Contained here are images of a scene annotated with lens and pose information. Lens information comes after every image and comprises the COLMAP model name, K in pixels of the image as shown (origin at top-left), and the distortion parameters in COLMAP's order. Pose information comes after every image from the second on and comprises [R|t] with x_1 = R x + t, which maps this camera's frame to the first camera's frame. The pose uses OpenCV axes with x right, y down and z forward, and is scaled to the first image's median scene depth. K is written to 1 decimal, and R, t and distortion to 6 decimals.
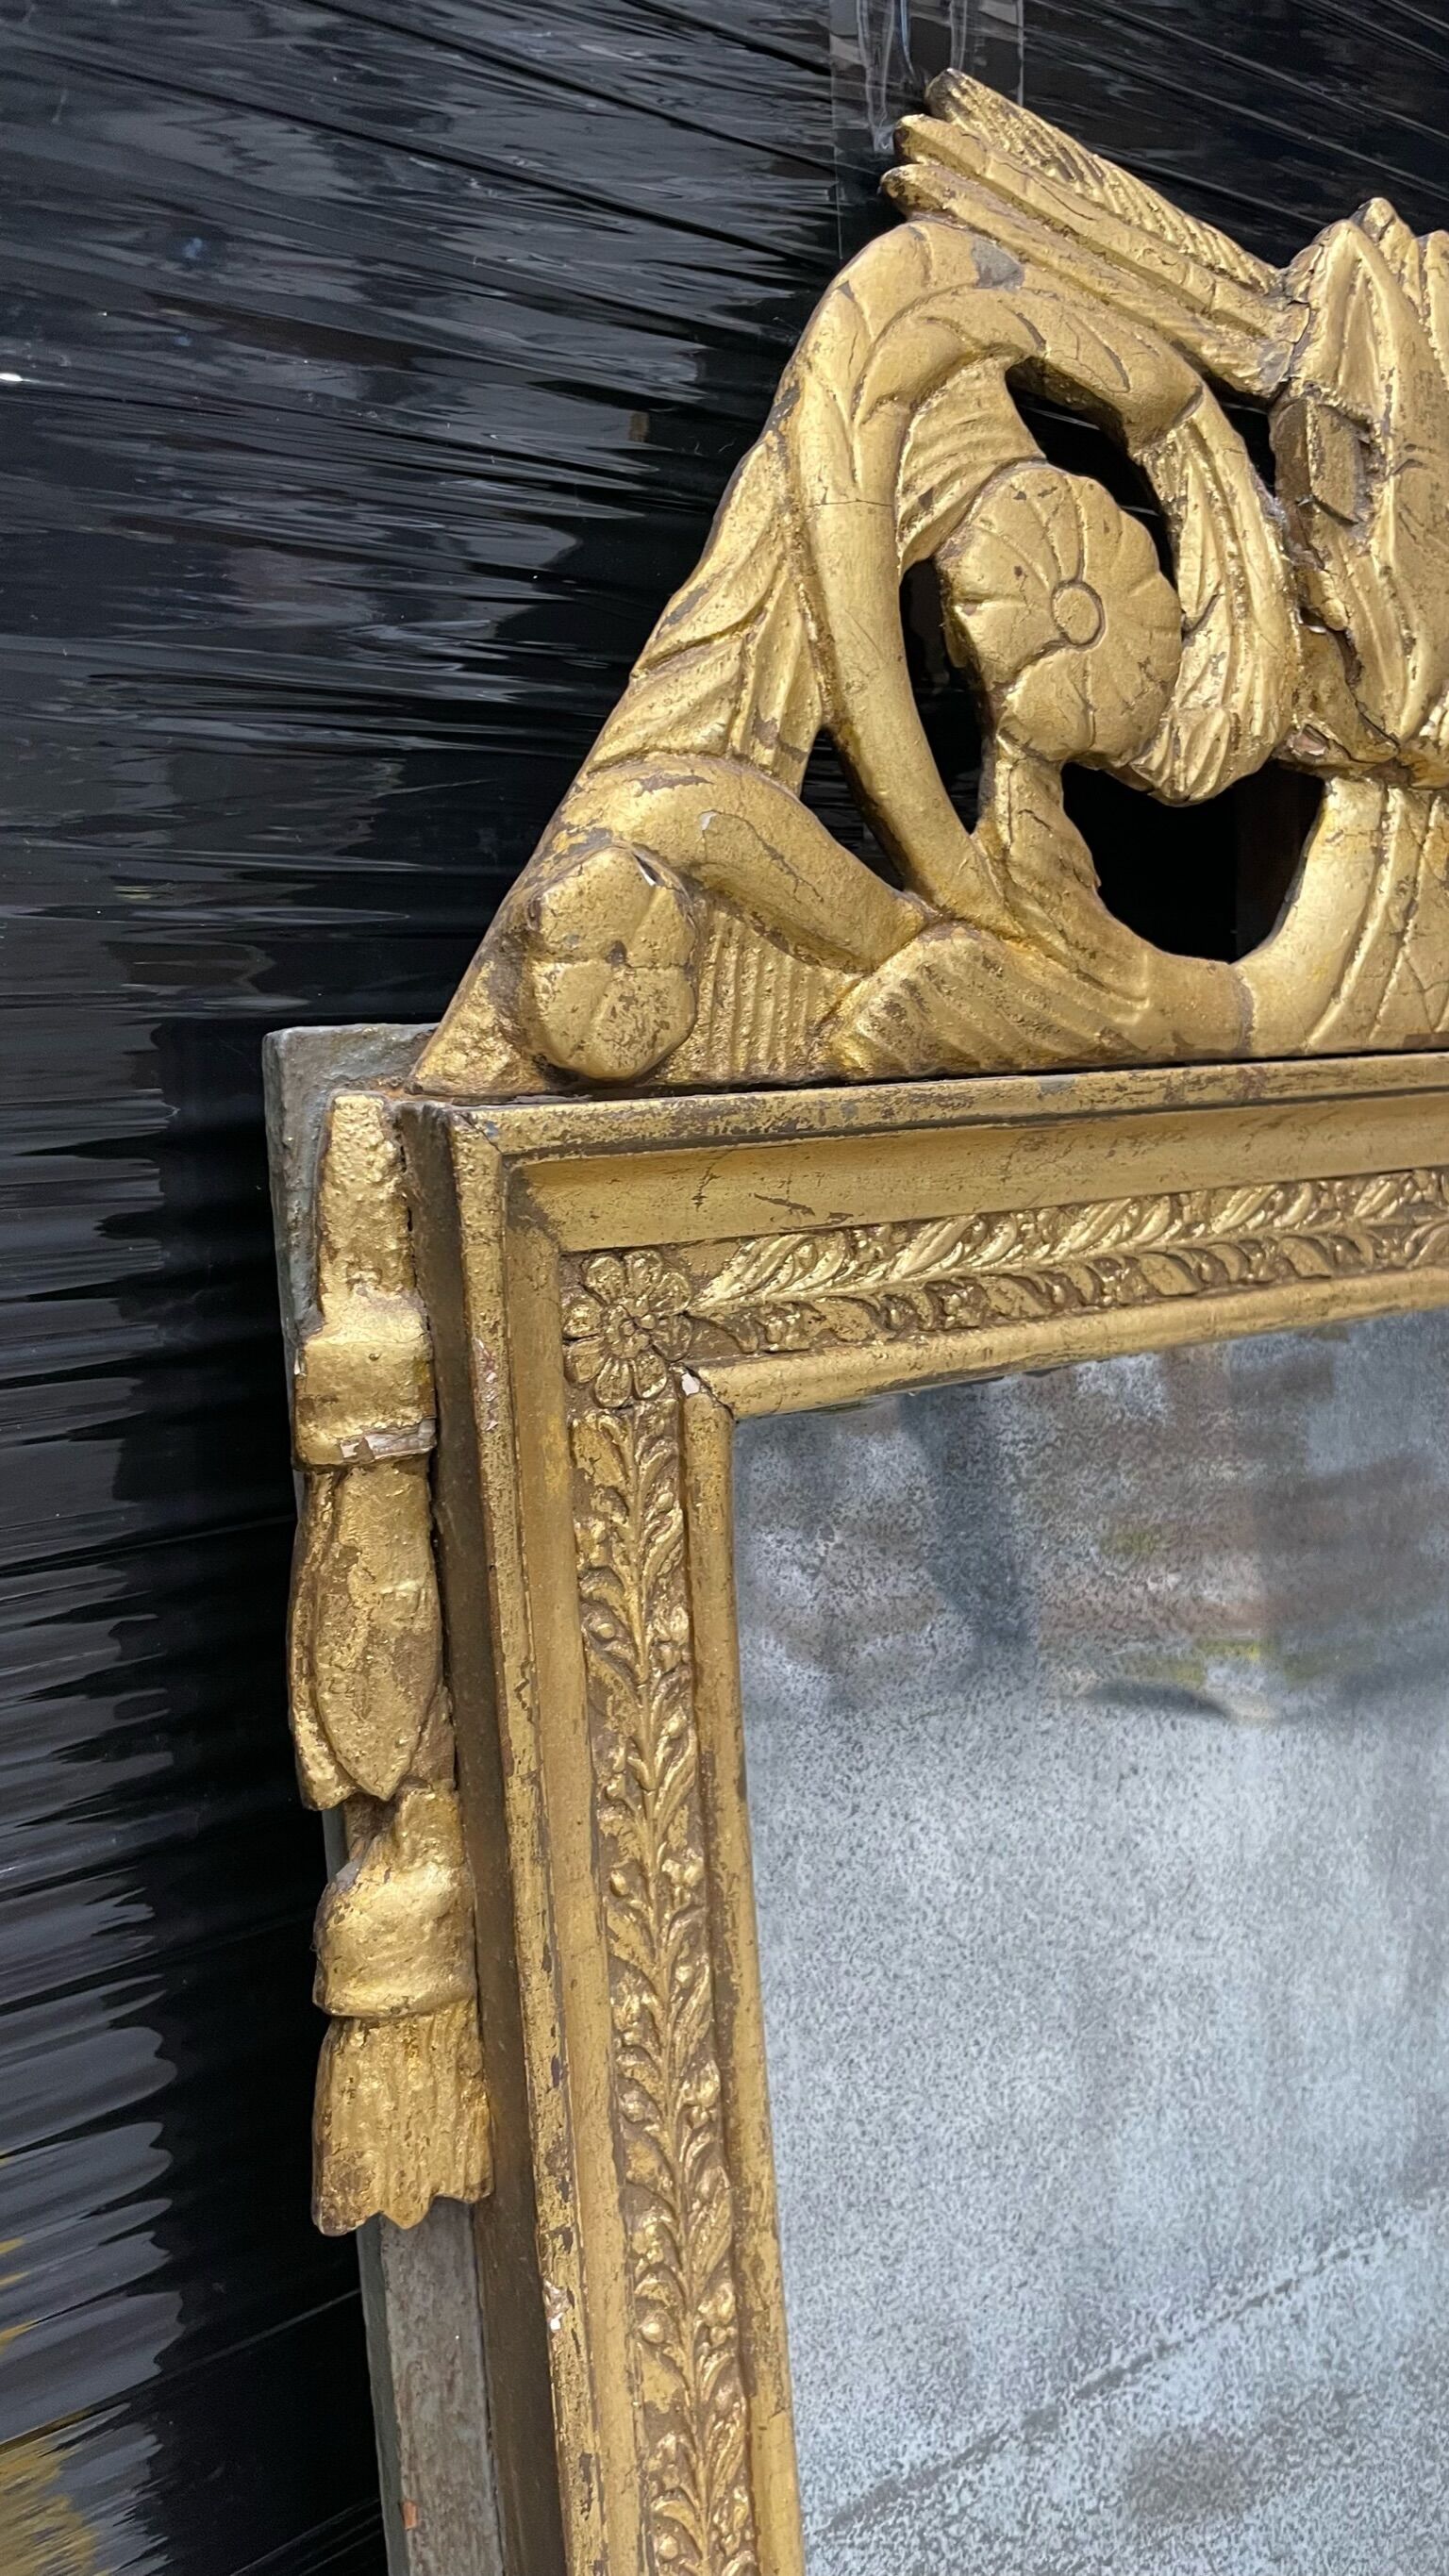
lens RADIAL K [[1999.8, 0, 736.6], [0, 1999.8, 1281.8], [0, 0, 1]] dist [0.080327, -0.156090]
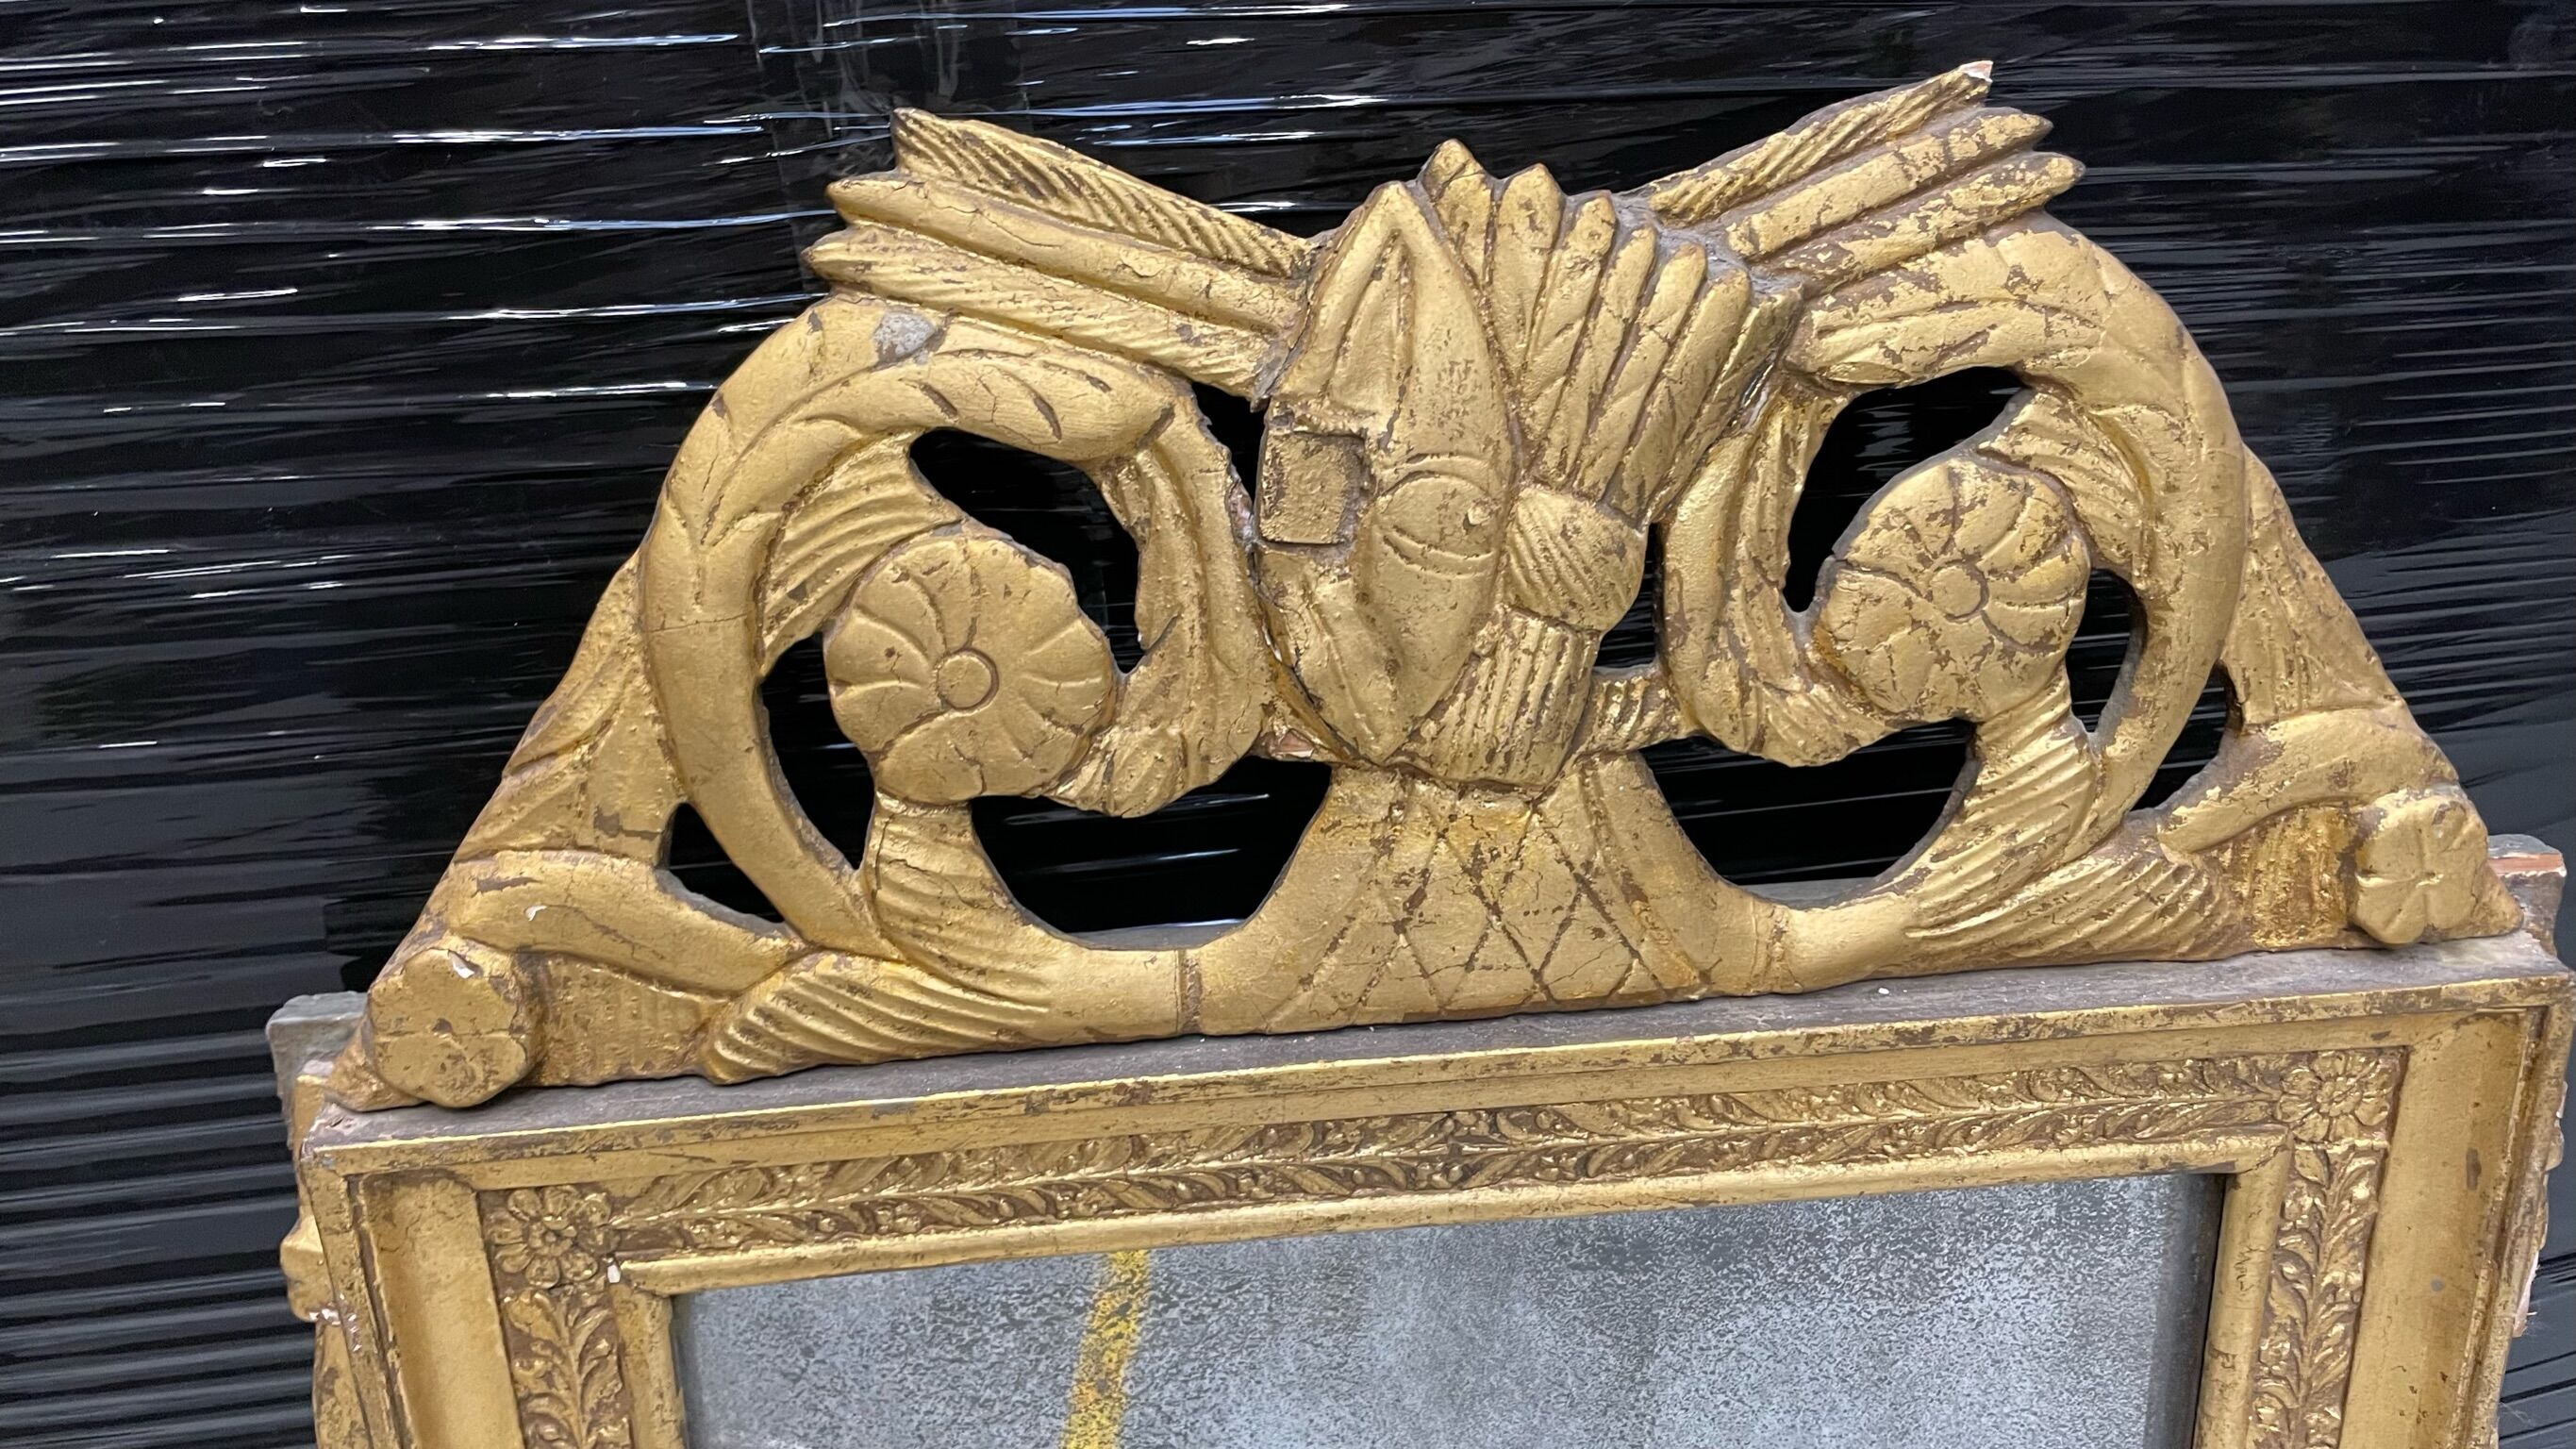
lens RADIAL K [[1999.8, 0, 1245.2], [0, 1999.8, 734.3], [0, 0, 1]] dist [0.080327, -0.156090]
pose [[0.885269, 0.175620, -0.430646, 0.737431], [-0.050158, 0.956615, 0.287005, -0.595584], [0.462367, -0.232476, 0.855670, 0.152218]]
